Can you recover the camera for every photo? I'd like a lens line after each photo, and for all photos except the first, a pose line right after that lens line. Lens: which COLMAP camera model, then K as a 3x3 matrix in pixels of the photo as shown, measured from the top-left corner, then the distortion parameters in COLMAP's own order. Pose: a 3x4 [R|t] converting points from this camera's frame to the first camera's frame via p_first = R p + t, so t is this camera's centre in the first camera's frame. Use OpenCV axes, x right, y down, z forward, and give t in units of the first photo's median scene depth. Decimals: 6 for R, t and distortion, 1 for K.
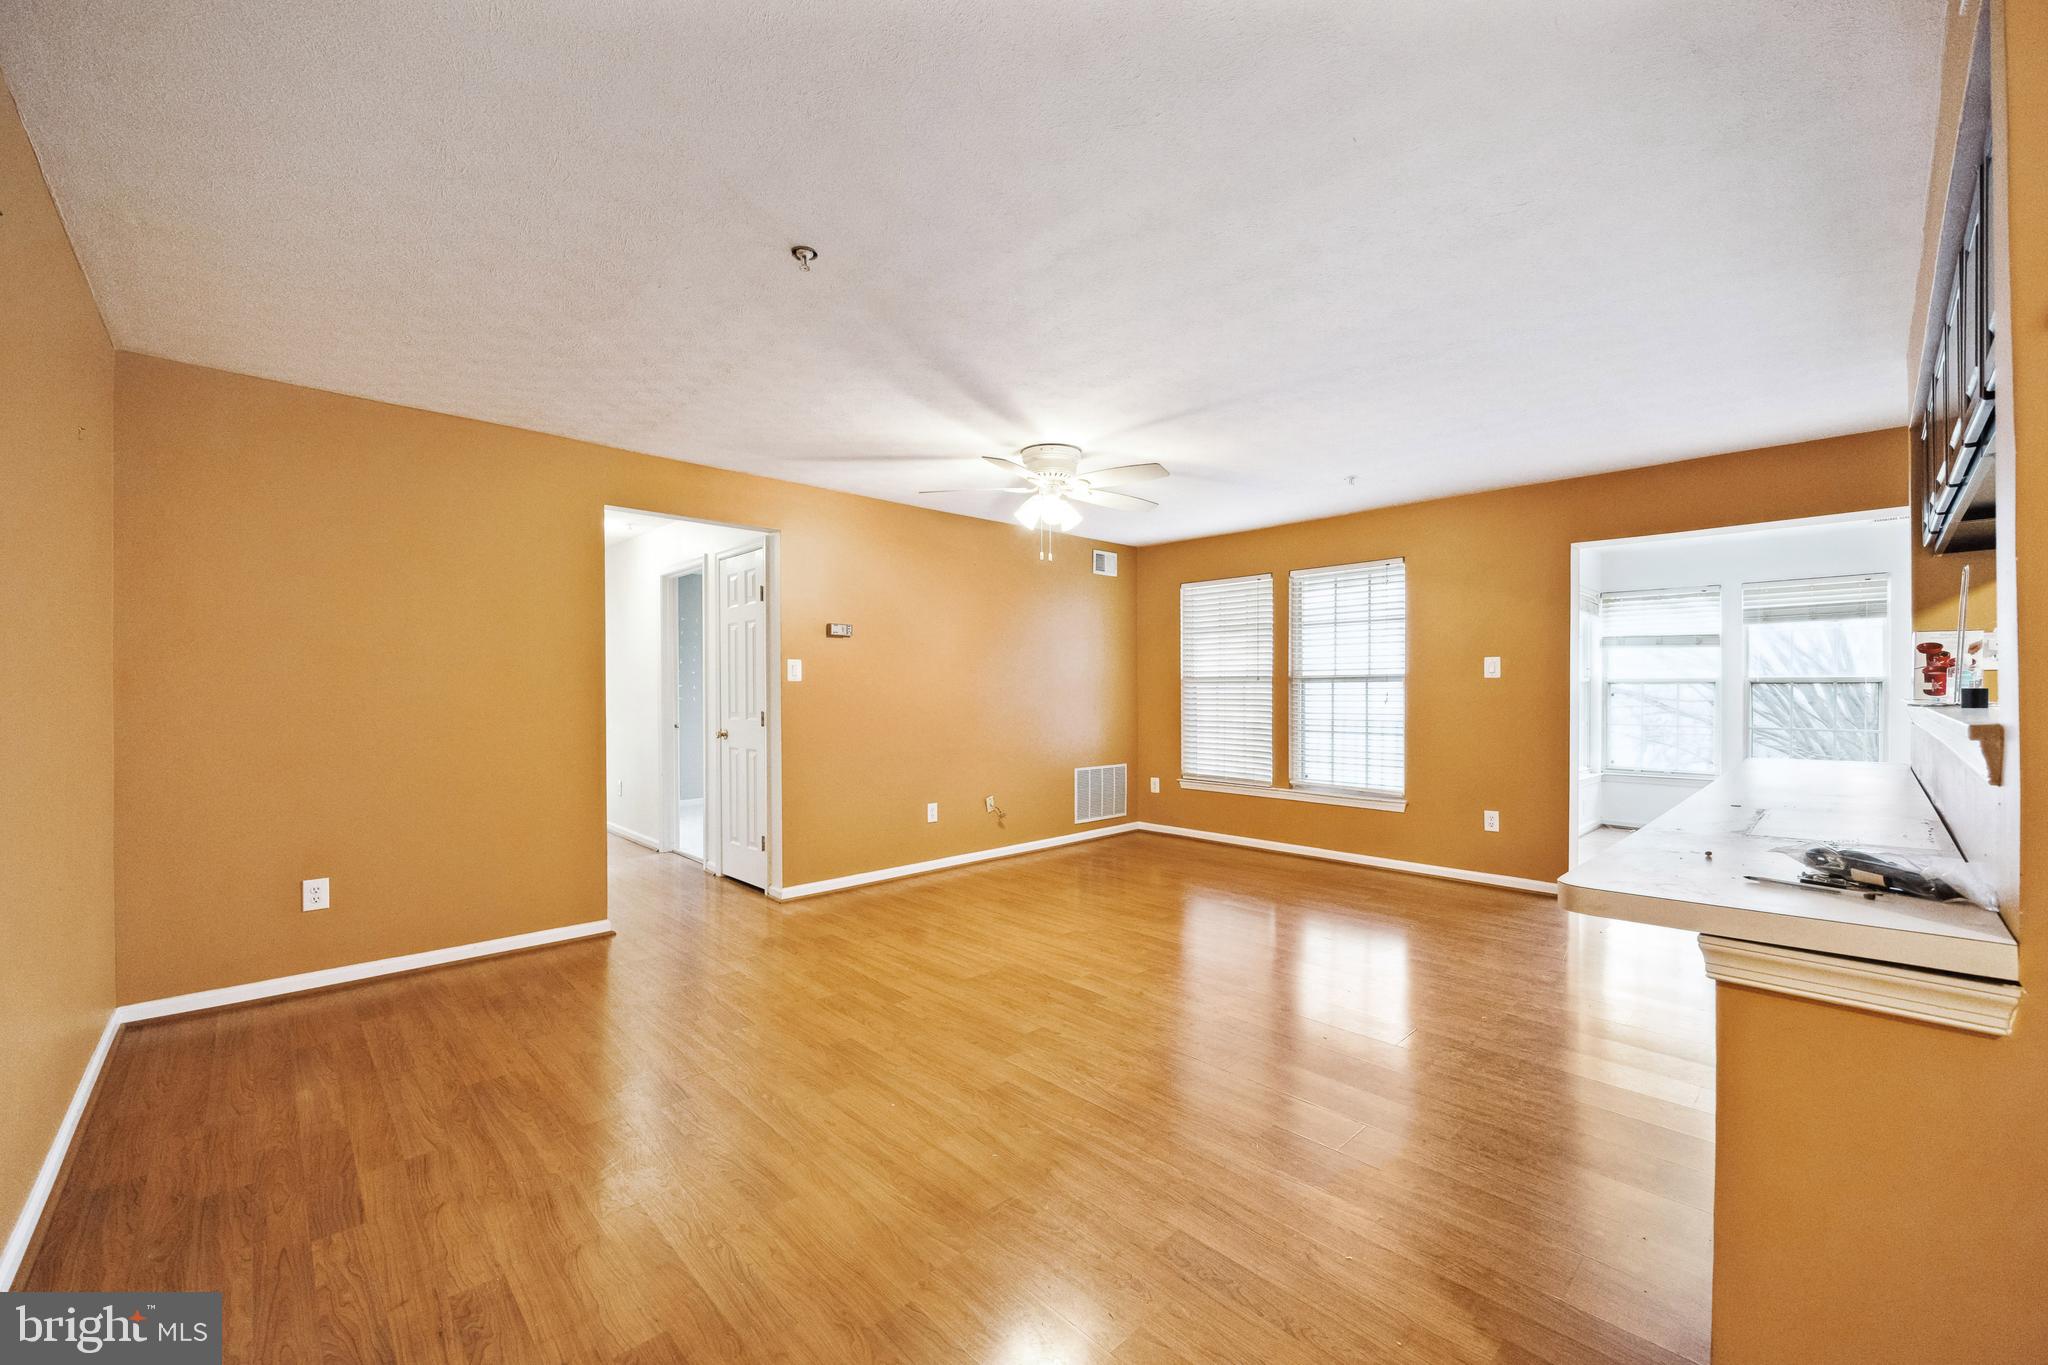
lens RADIAL K [[815.0, 0, 1033.1], [0, 815.0, 692.0], [0, 0, 1]] dist [-0.001479, -0.000268]
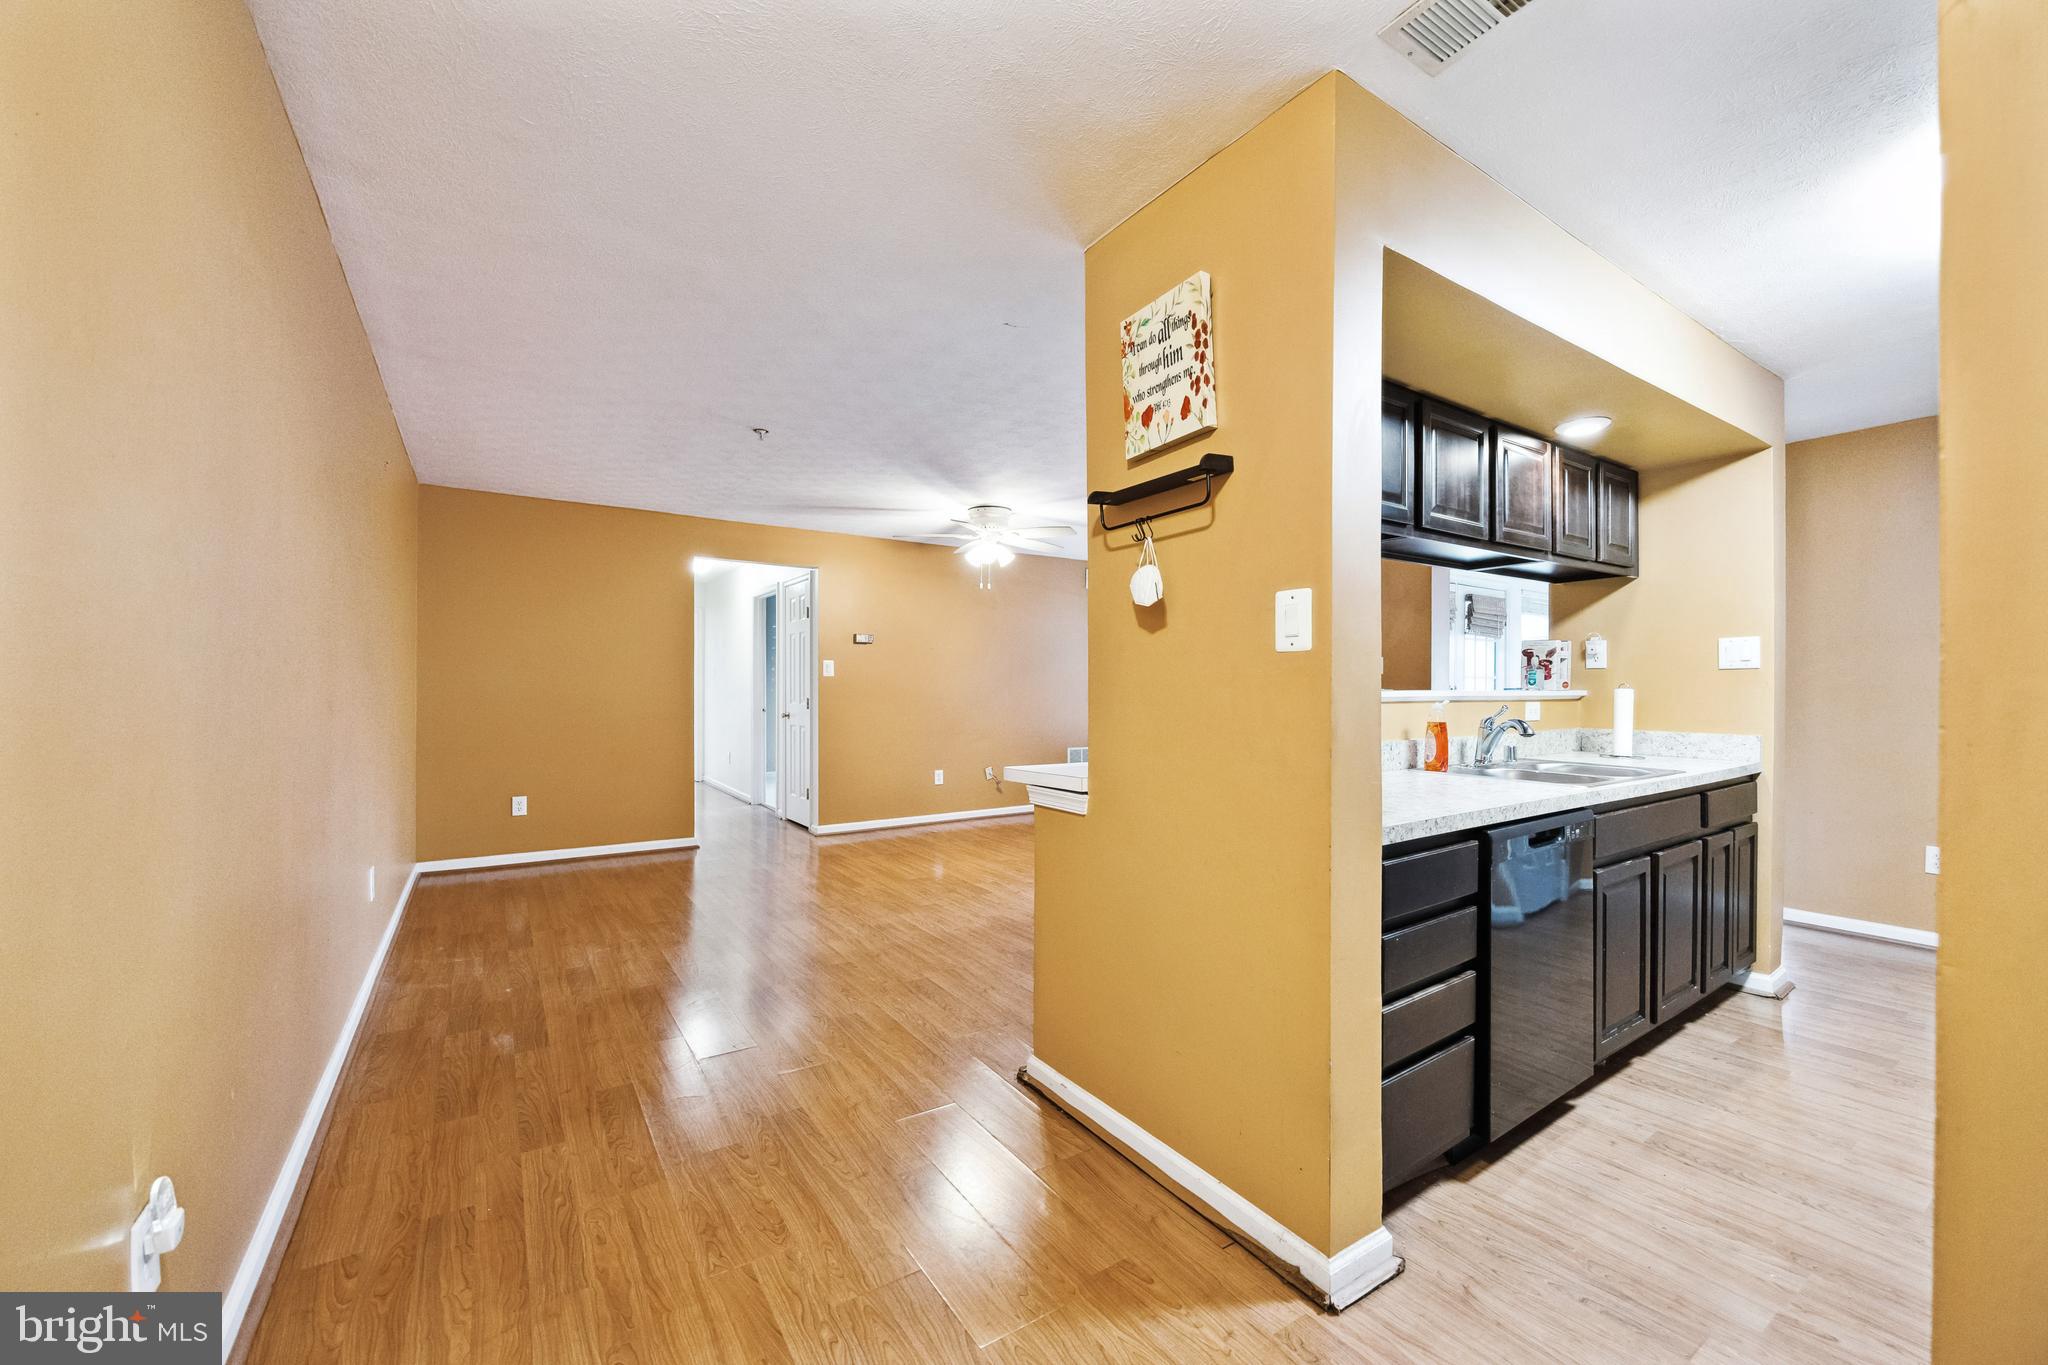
lens RADIAL K [[815.0, 0, 1033.1], [0, 815.0, 692.0], [0, 0, 1]] dist [-0.001479, -0.000268]
pose [[0.984982, 0.004911, -0.172587, 0.275766], [-0.004175, 0.999981, 0.004623, 0.005296], [0.172606, -0.003833, 0.984983, -0.284797]]
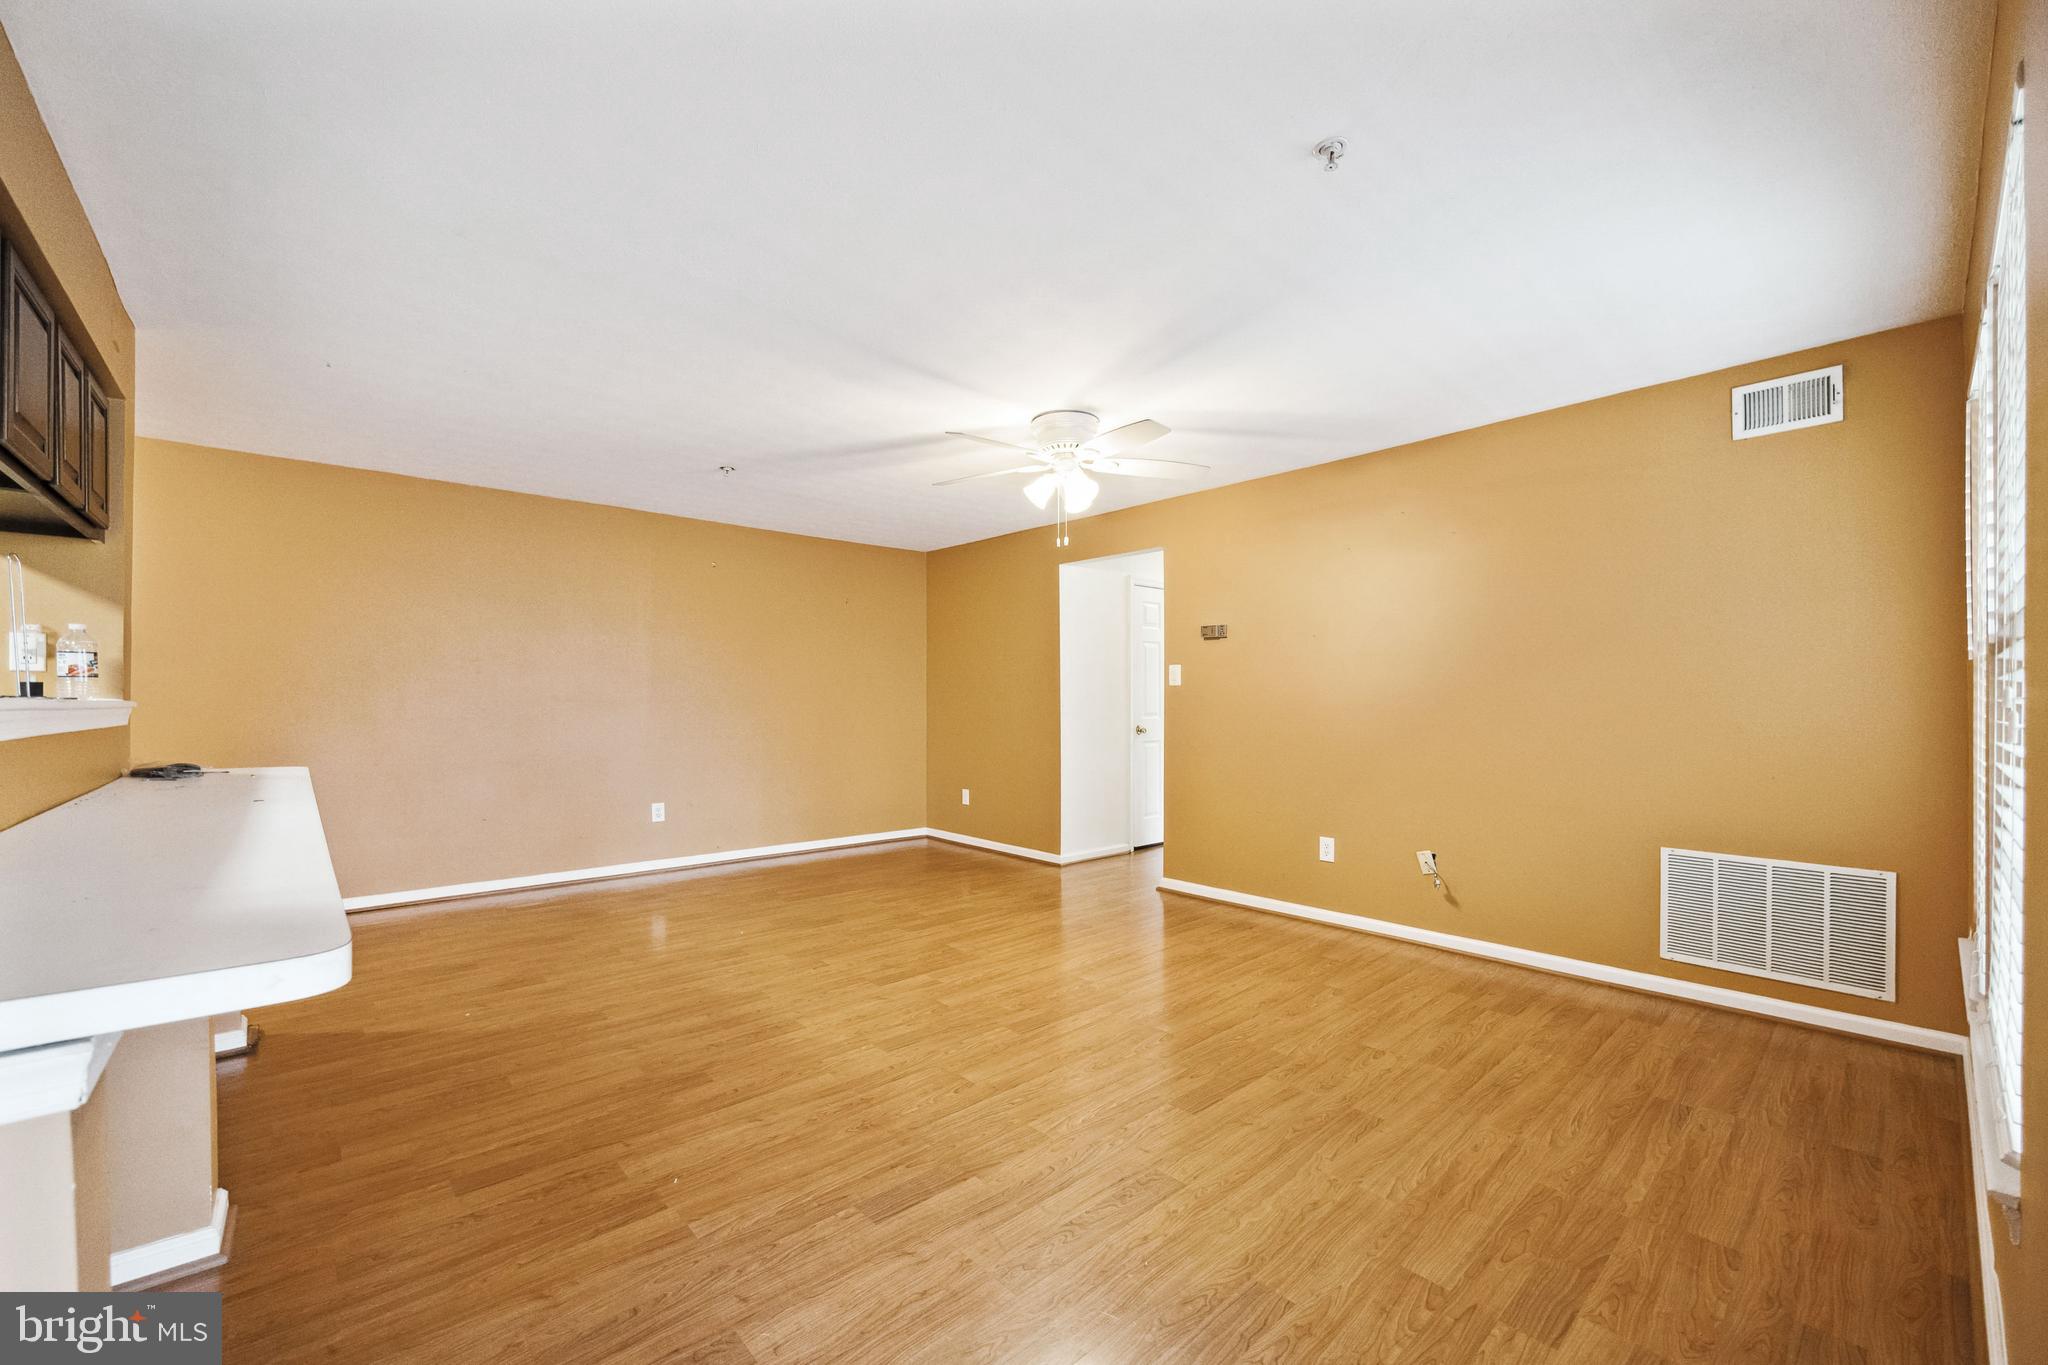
lens RADIAL K [[818.2, 0, 1003.0], [0, 818.2, 684.0], [0, 0, 1]] dist [0.002086, 0.000045]
pose [[-0.058053, -0.021066, -0.998091, 0.756143], [-0.004630, 0.999772, -0.020833, 0.007853], [0.998303, 0.003411, -0.058137, 0.814258]]
